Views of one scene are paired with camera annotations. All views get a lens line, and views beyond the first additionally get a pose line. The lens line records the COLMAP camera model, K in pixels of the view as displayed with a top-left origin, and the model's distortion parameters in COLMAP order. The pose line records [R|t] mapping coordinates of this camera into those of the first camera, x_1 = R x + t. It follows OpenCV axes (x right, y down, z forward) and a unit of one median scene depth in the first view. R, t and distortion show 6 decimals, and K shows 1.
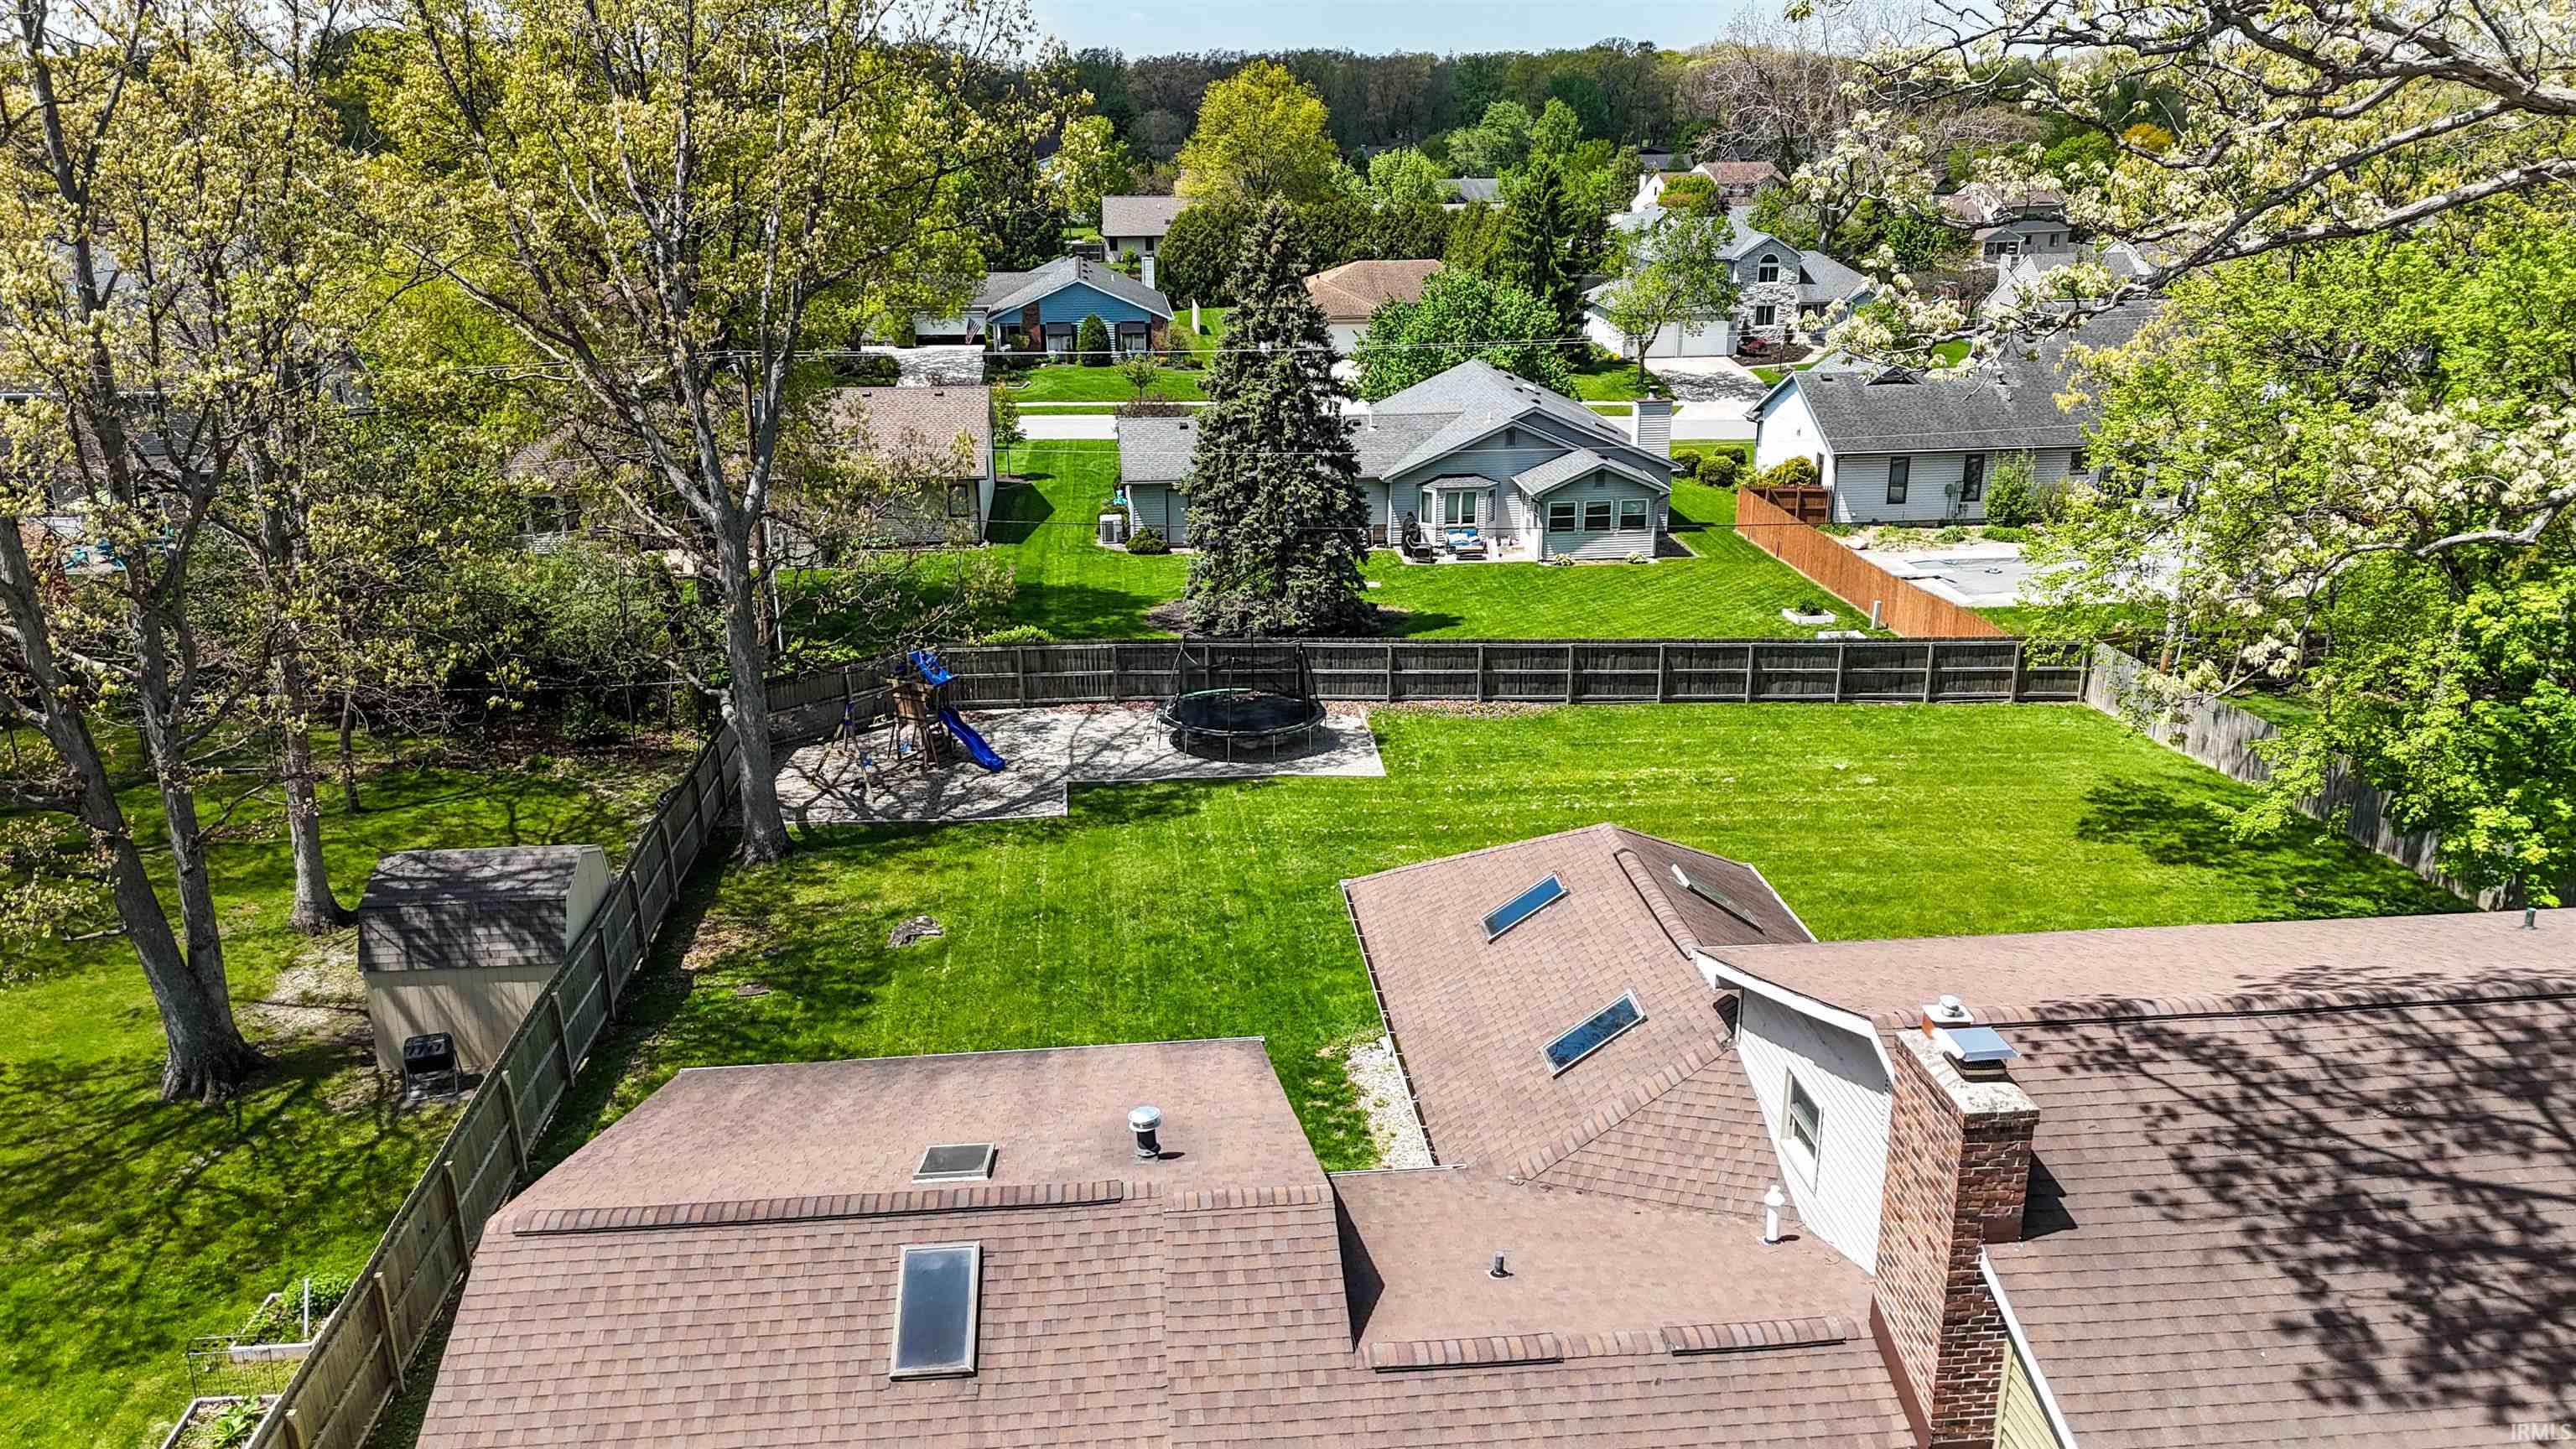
lens RADIAL K [[1865.3, 0, 1287.7], [0, 1865.3, 732.7], [0, 0, 1]] dist [0.045670, -0.044524]
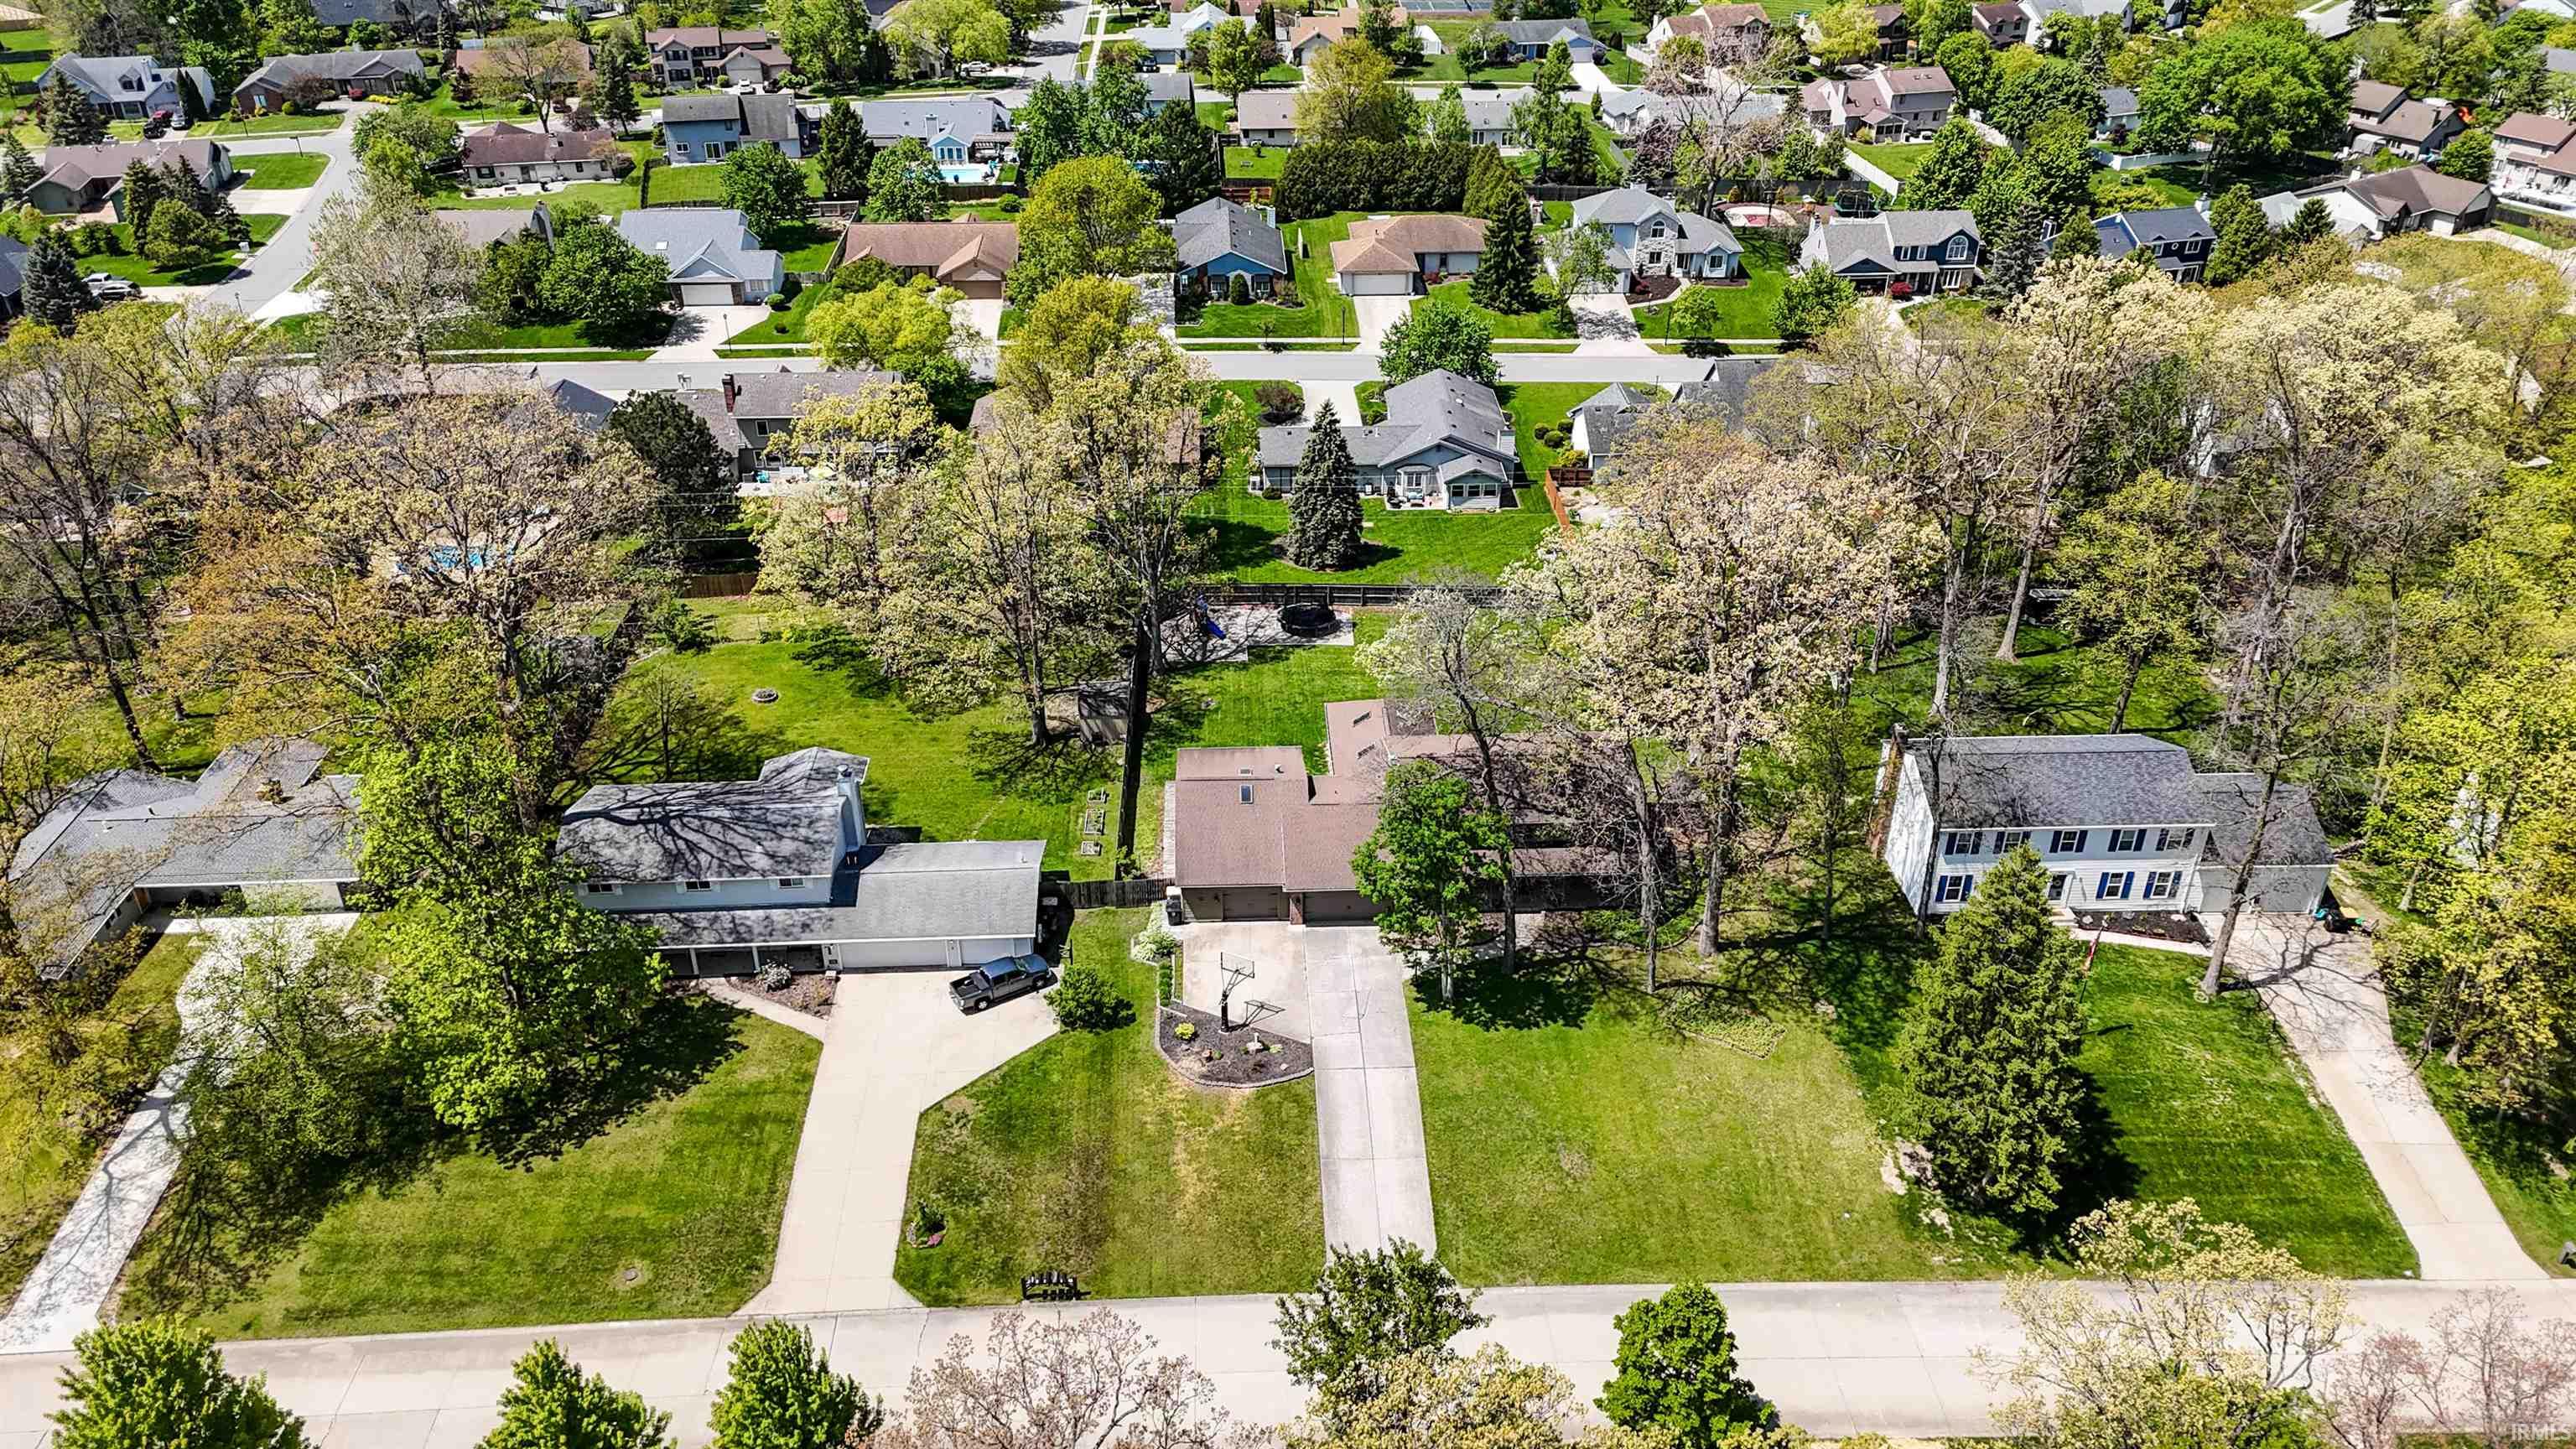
lens RADIAL K [[1865.3, 0, 1292.4], [0, 1865.3, 727.5], [0, 0, 1]] dist [0.045670, -0.044524]
pose [[0.998276, 0.038629, -0.044186, 0.069696], [-0.028332, 0.976507, 0.213615, -0.363279], [0.051400, -0.211995, 0.975918, -1.464916]]
